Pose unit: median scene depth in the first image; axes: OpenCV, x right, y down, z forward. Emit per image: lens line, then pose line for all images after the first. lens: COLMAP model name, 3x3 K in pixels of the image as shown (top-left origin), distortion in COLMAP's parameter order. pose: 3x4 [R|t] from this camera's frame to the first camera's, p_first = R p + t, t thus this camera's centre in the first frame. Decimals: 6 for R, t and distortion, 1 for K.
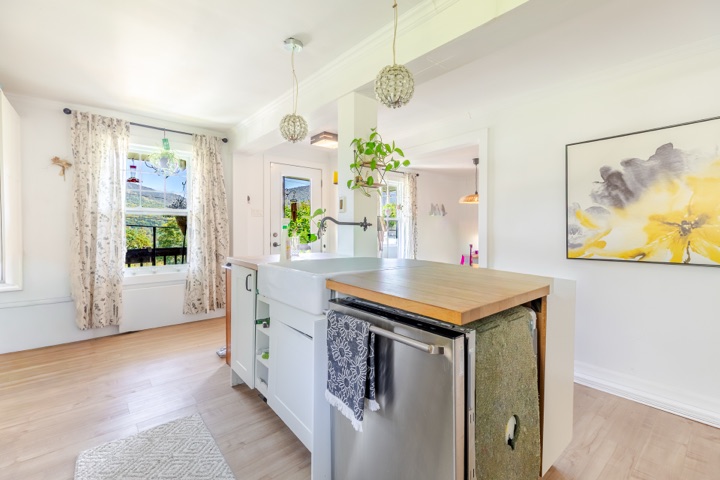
lens RADIAL K [[334.1, 0, 360.3], [0, 334.1, 233.3], [0, 0, 1]] dist [-0.000764, -0.000048]
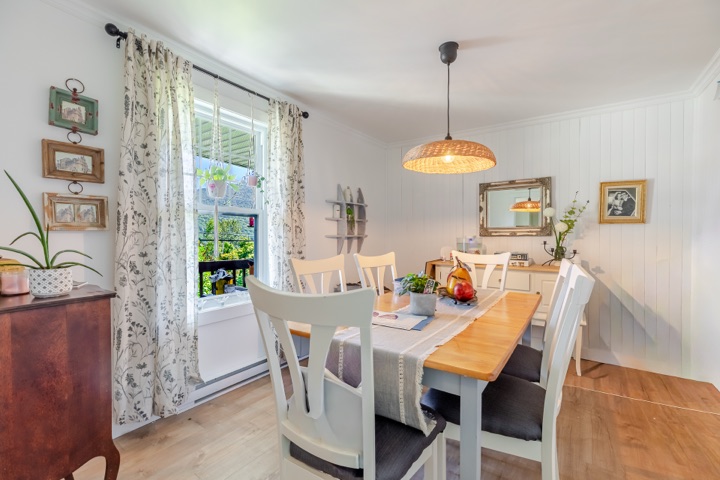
lens RADIAL K [[334.1, 0, 359.3], [0, 334.1, 241.0], [0, 0, 1]] dist [-0.000764, -0.000048]
pose [[0.971525, -0.000201, 0.236936, 0.138648], [0.000496, 0.999999, -0.001183, -0.005342], [-0.236935, 0.001267, 0.971525, 0.560899]]
